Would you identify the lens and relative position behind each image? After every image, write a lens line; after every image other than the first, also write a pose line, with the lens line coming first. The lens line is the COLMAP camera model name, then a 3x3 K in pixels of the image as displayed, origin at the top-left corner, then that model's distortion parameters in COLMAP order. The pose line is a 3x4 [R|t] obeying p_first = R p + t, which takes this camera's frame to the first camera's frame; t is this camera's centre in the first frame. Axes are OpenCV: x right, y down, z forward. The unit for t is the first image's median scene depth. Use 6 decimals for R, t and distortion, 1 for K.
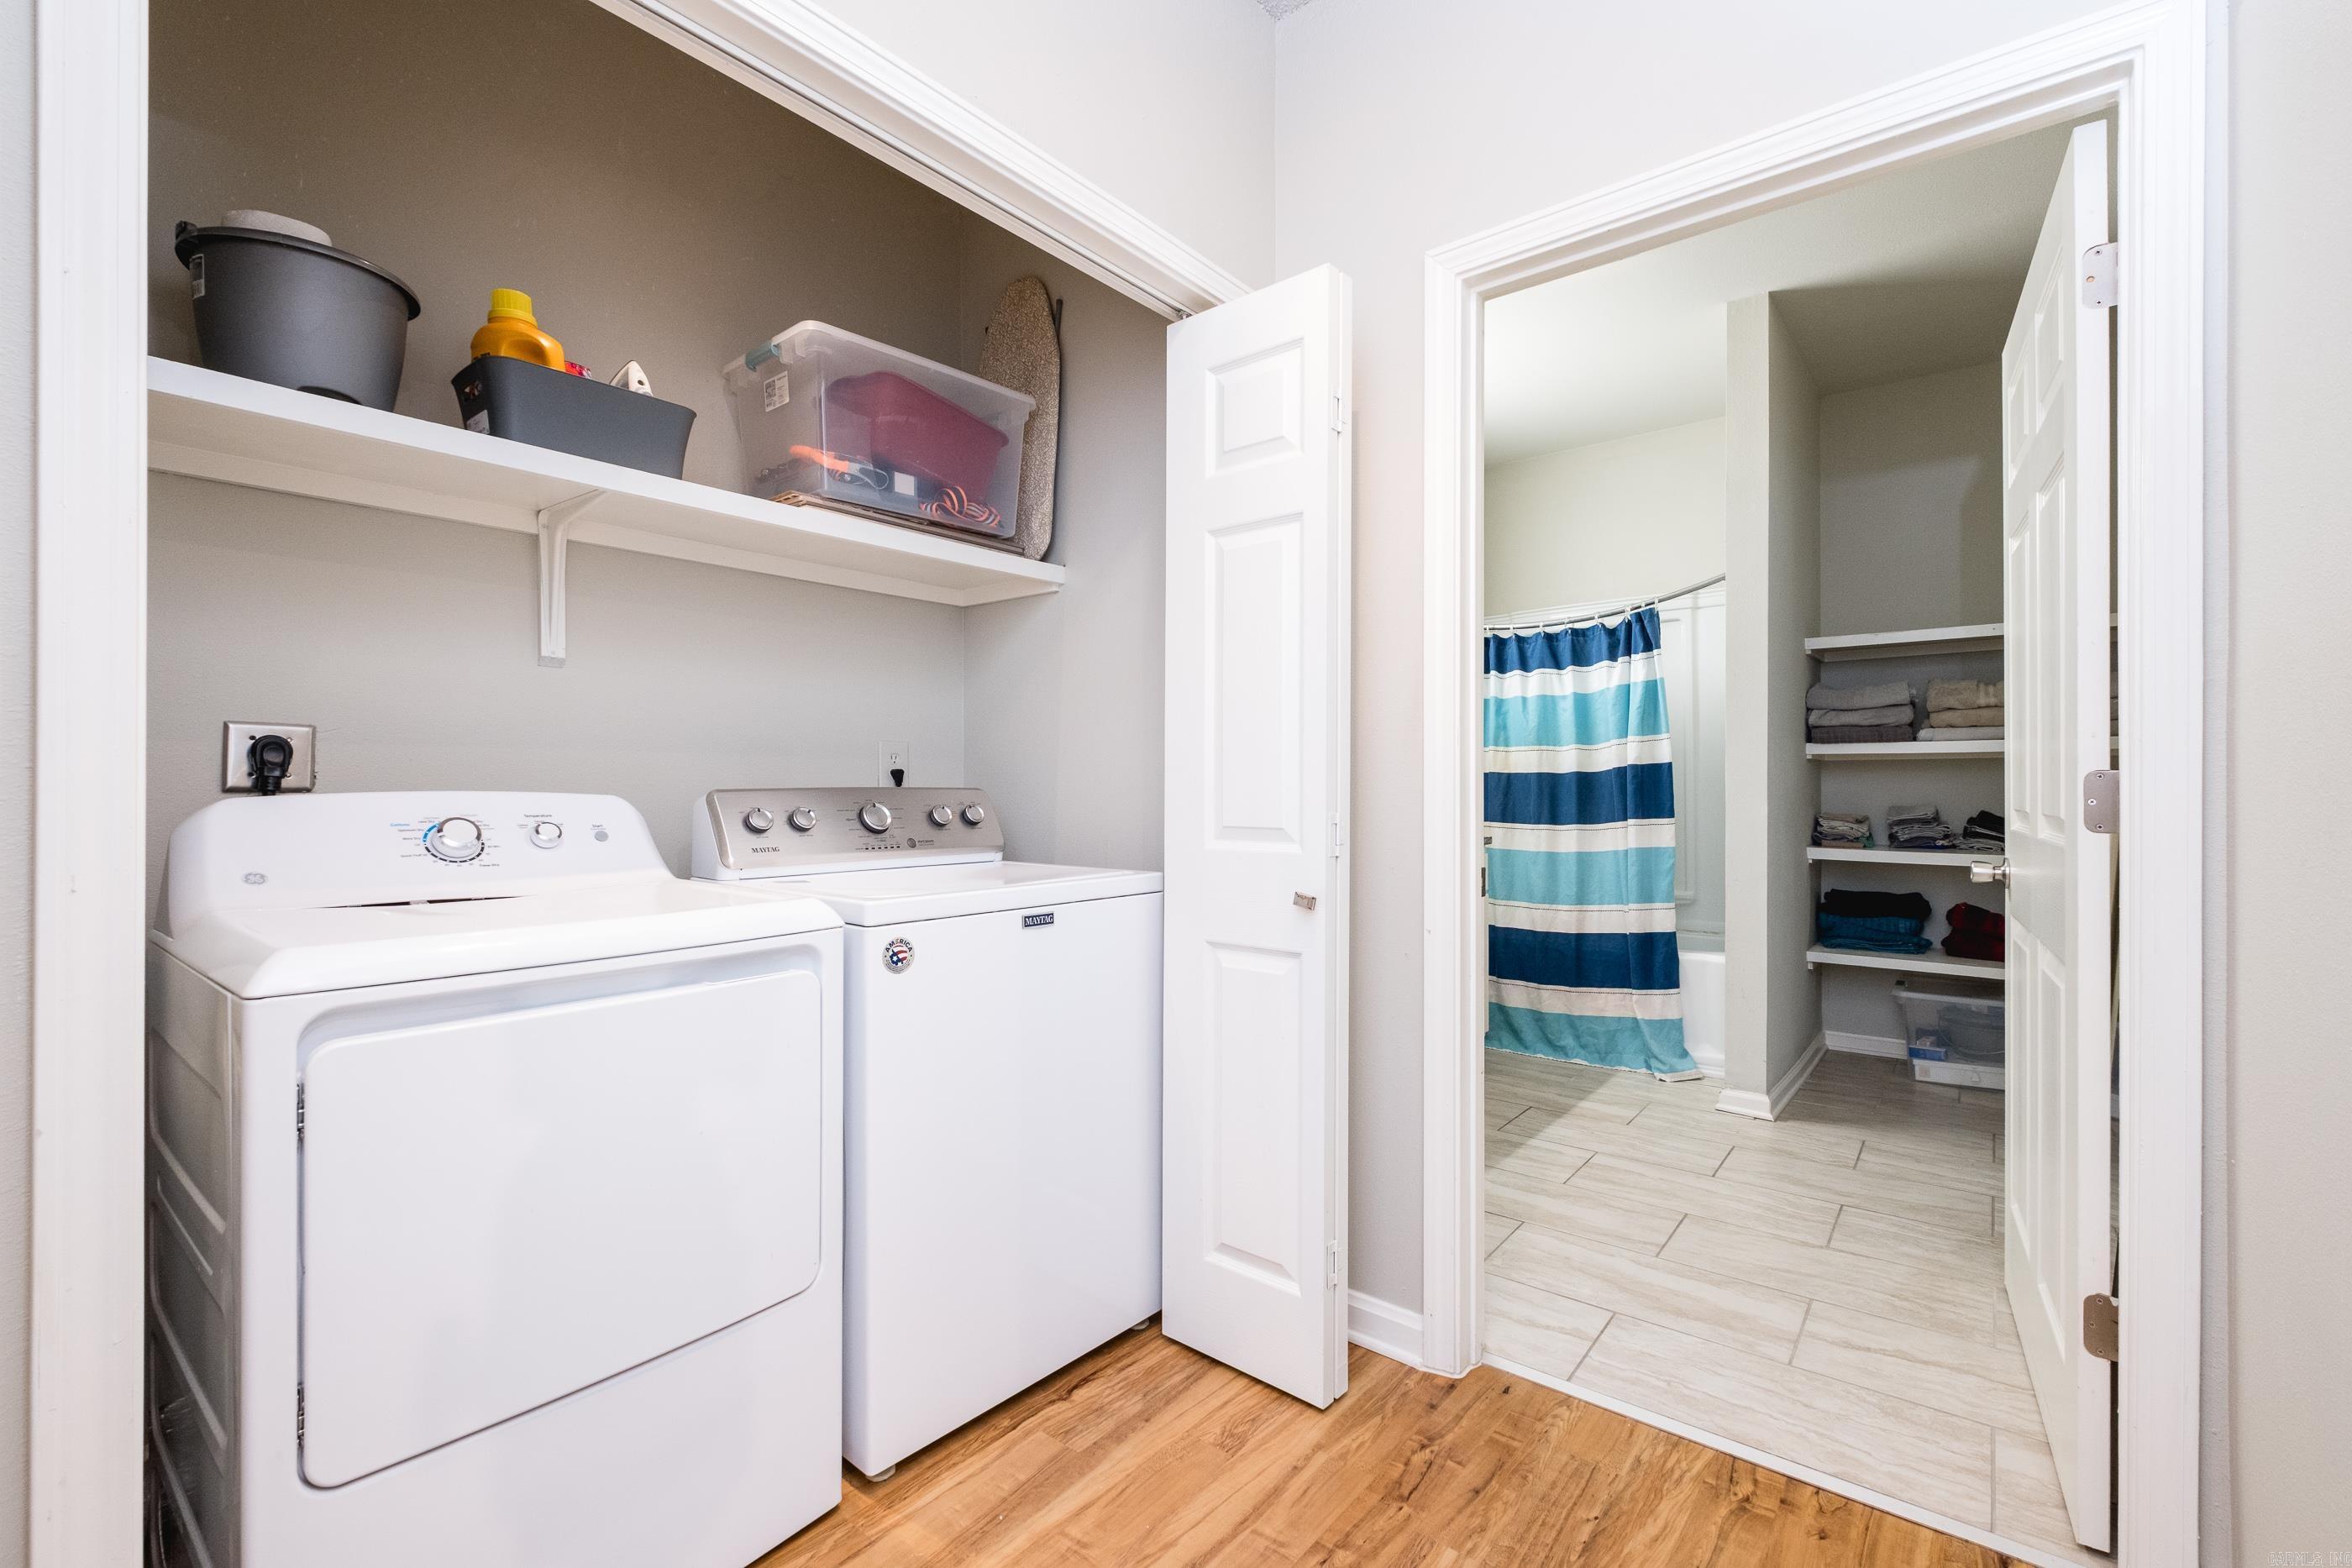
lens RADIAL K [[1025.6, 0, 1168.0], [0, 1025.6, 776.0], [0, 0, 1]] dist [0.002561, 0.000105]
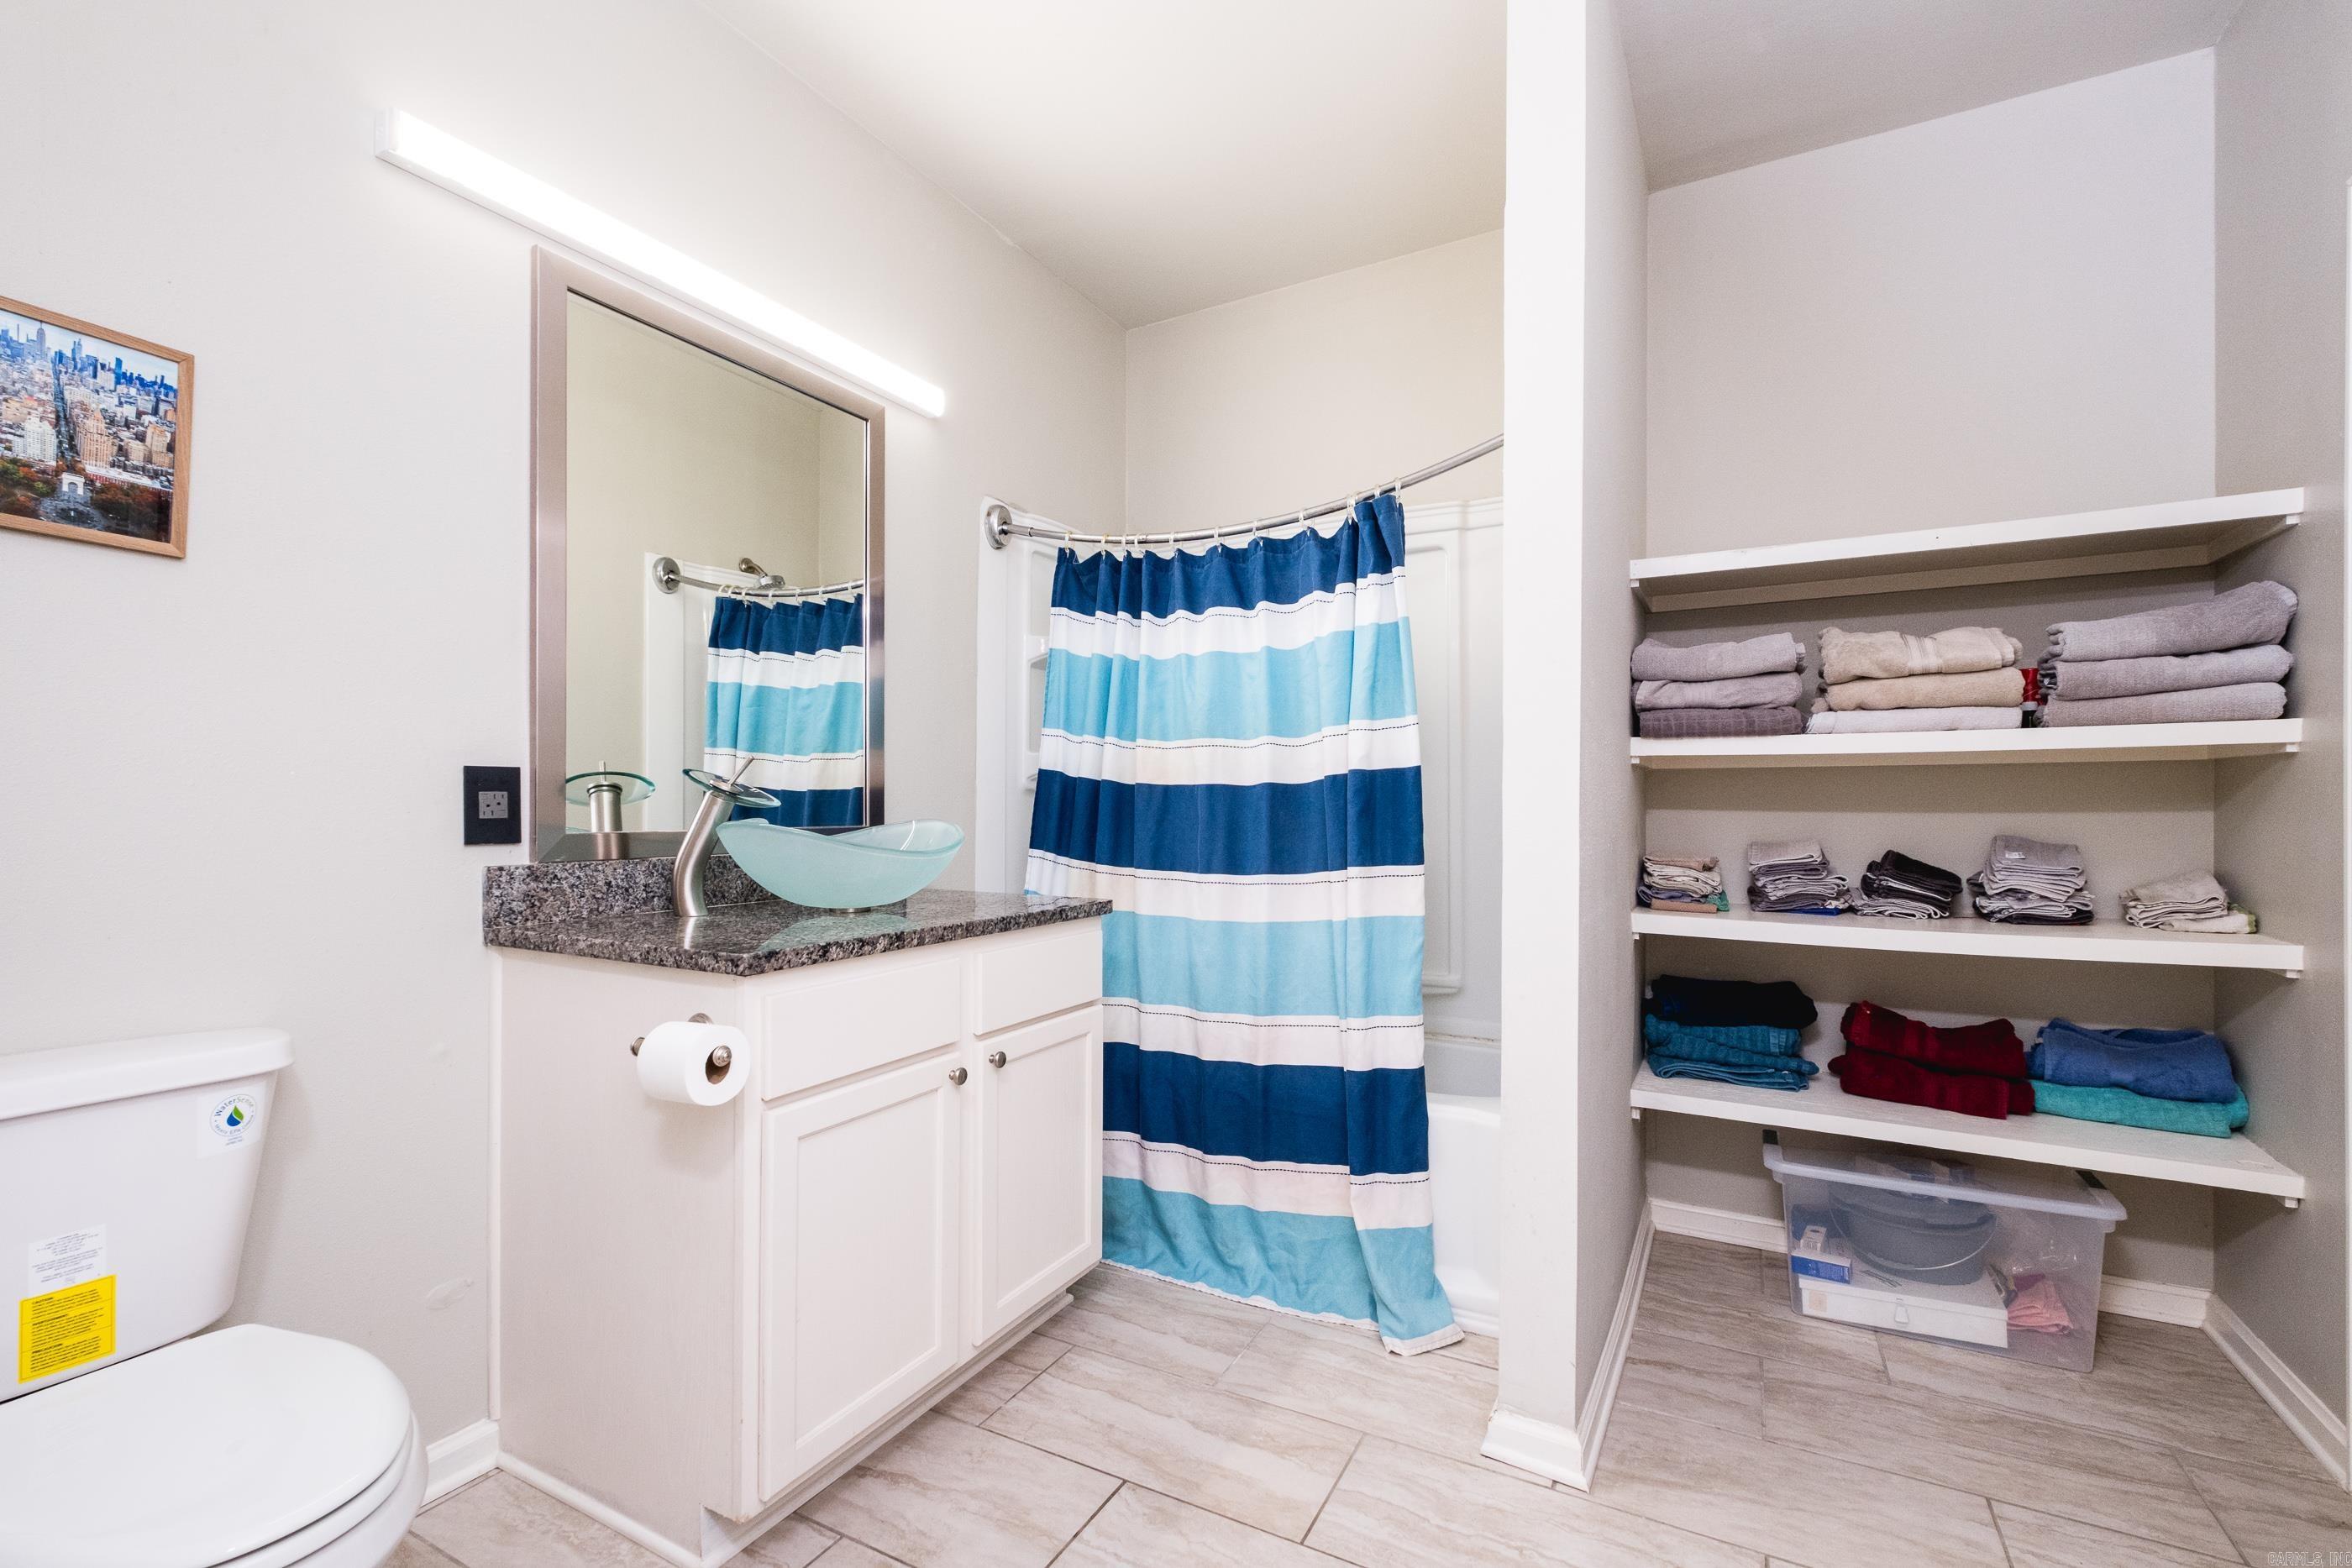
lens RADIAL K [[1011.4, 0, 1192.3], [0, 1011.4, 791.4], [0, 0, 1]] dist [-0.000975, -0.000224]
pose [[0.981511, 0.005229, 0.191336, 0.259100], [-0.005130, 0.999986, -0.001011, 0.001180], [-0.191339, 0.000010, 0.981524, 0.471270]]
